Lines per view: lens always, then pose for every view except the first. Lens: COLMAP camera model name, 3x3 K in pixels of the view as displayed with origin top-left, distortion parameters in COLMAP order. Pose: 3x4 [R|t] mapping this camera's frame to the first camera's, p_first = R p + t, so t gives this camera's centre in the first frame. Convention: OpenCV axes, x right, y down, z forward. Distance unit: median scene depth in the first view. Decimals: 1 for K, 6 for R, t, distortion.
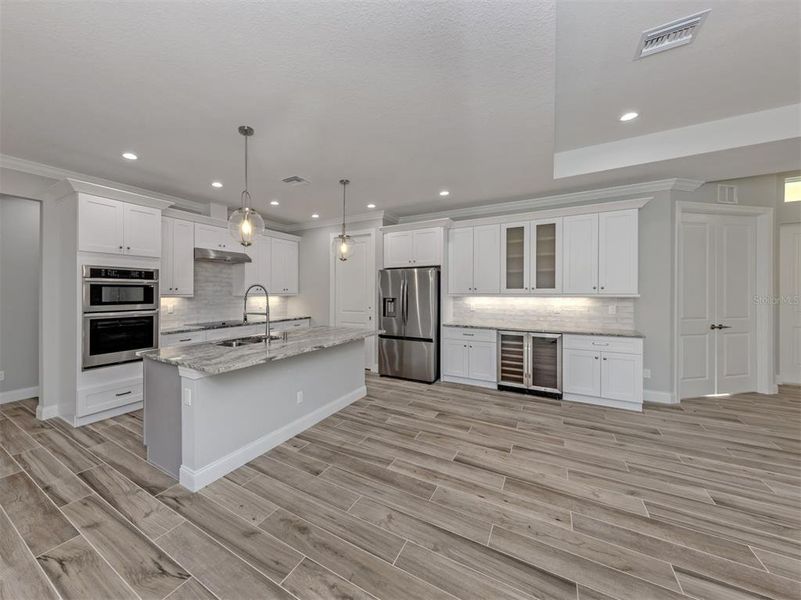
lens RADIAL K [[295.8, 0, 378.5], [0, 295.8, 295.0], [0, 0, 1]] dist [0.002314, 0.000132]
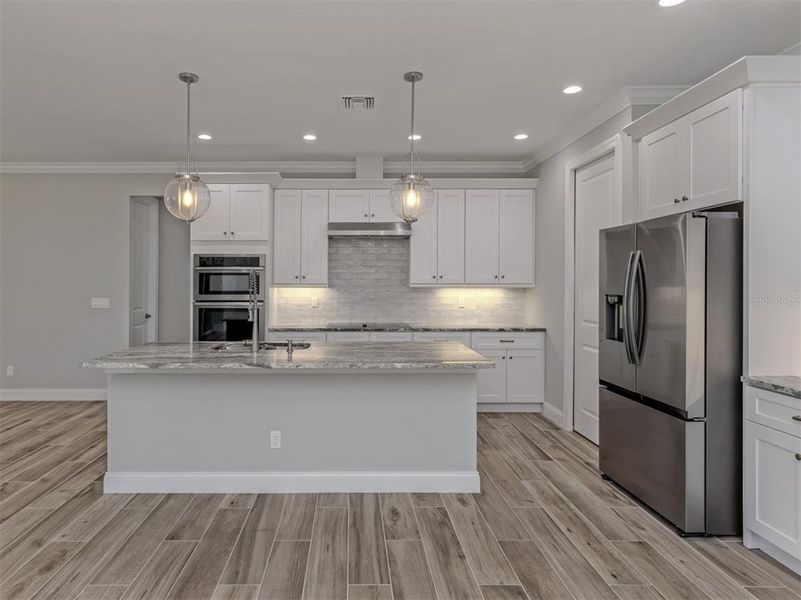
lens RADIAL K [[530.7, 0, 399.1], [0, 530.7, 280.9], [0, 0, 1]] dist [0.005576, 0.002901]
pose [[0.538043, -0.000877, -0.842917, 0.629635], [-0.008876, 0.999938, -0.006706, -0.002623], [0.842871, 0.011090, 0.538002, 0.420368]]
